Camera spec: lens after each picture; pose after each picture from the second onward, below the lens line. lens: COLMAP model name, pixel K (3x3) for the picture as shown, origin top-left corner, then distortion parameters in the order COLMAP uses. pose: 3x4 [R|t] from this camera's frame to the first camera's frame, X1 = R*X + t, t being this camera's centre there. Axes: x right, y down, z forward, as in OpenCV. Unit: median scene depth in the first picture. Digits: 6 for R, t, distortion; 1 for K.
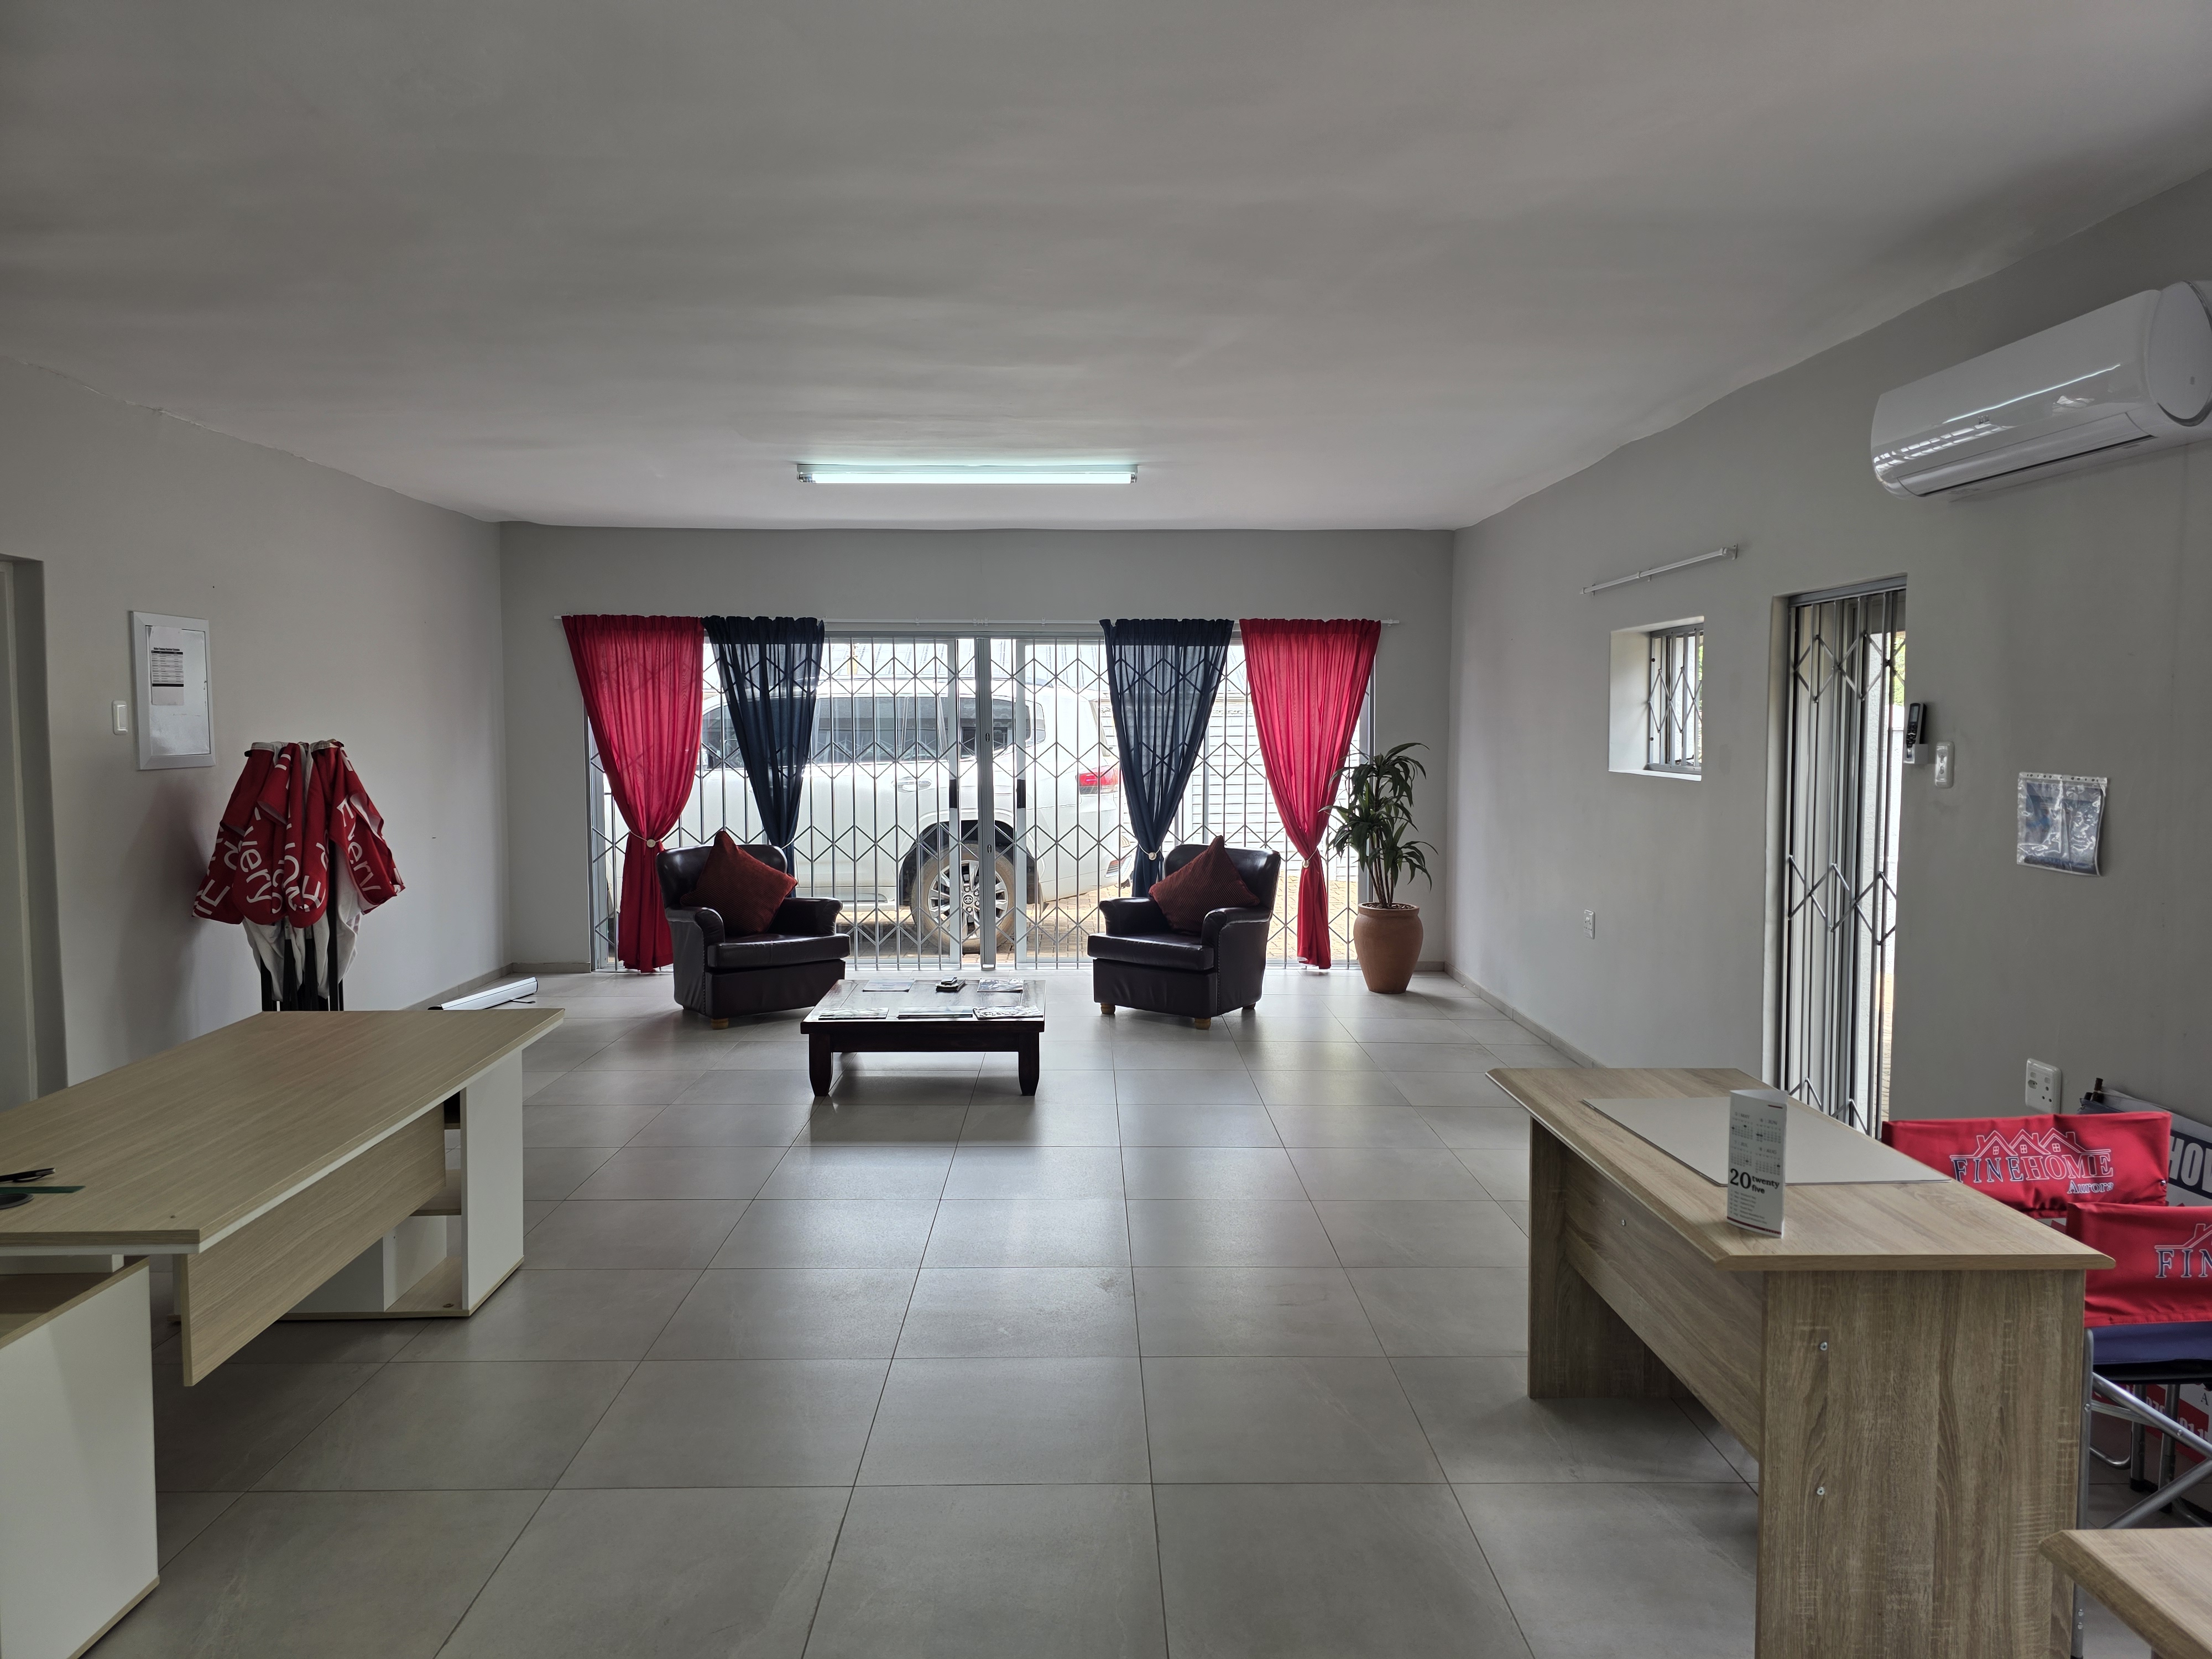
lens RADIAL K [[1477.4, 0, 1107.9], [0, 1477.4, 831.0], [0, 0, 1]] dist [0.065486, -0.059135]
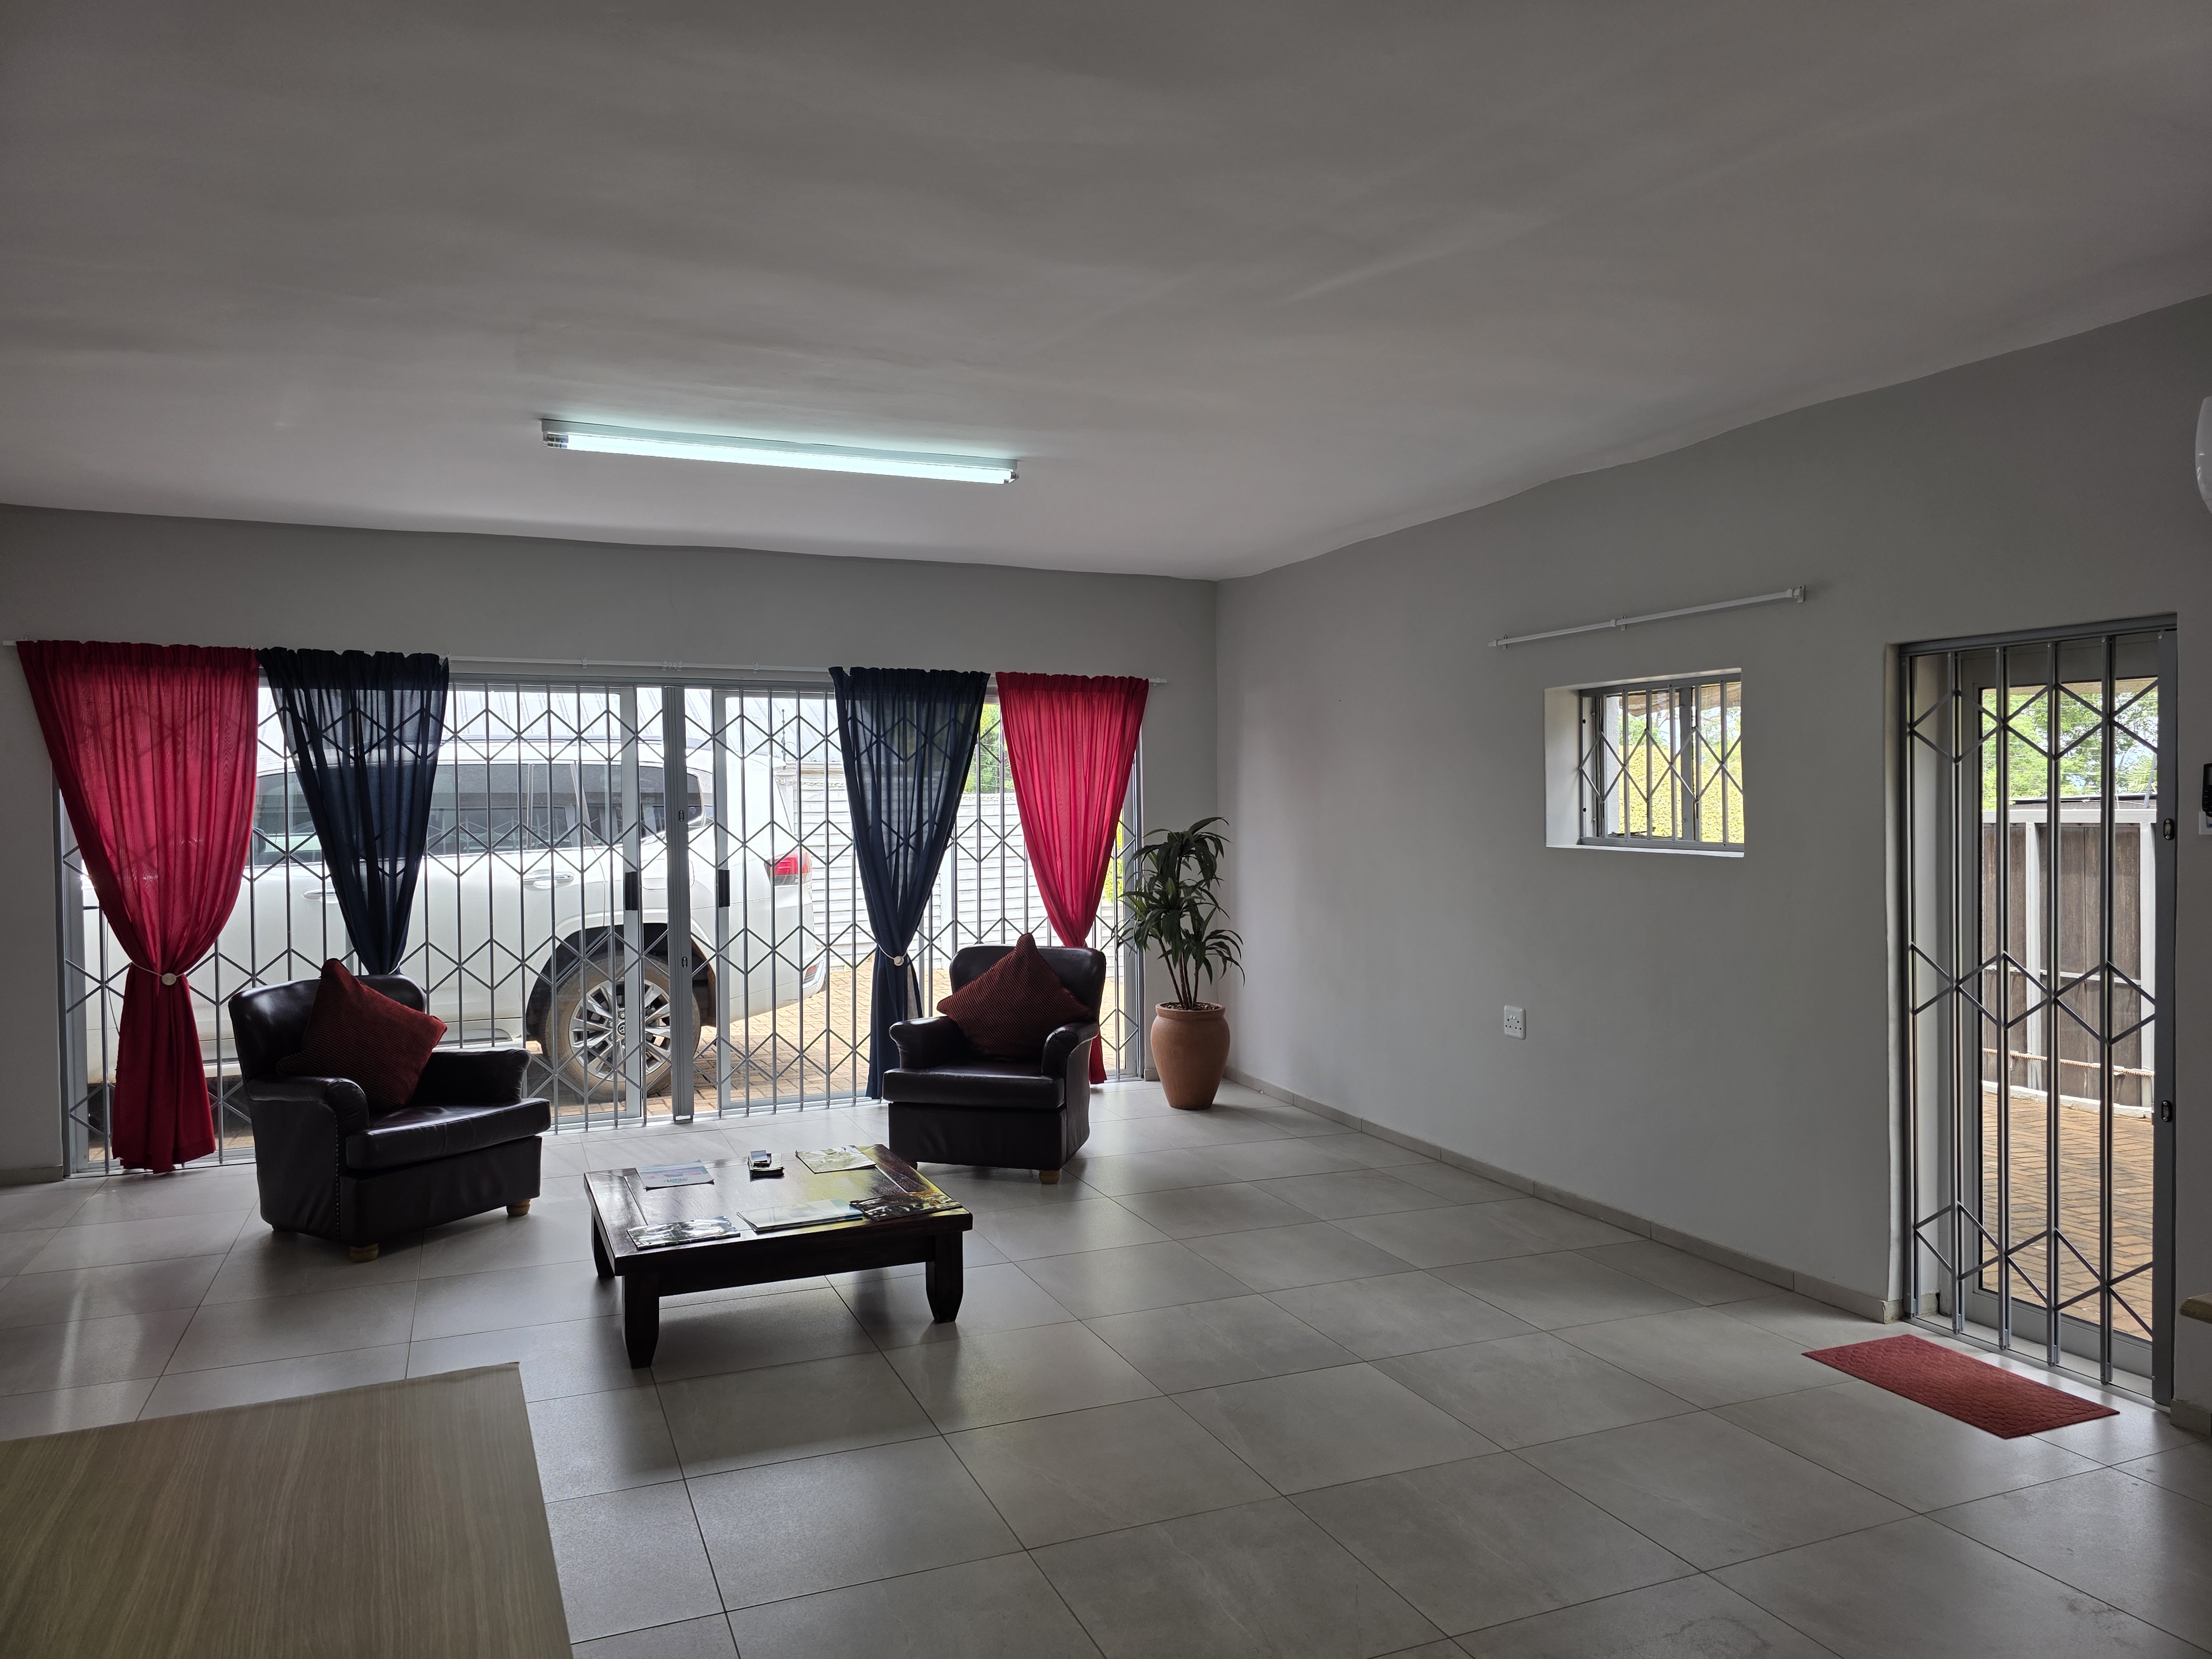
lens RADIAL K [[1477.4, 0, 1115.3], [0, 1477.4, 826.1], [0, 0, 1]] dist [0.065486, -0.059135]
pose [[0.928178, -0.014059, 0.371870, -0.160847], [0.034112, 0.998293, -0.047401, -0.014051], [-0.370569, 0.056681, 0.927074, 0.203022]]
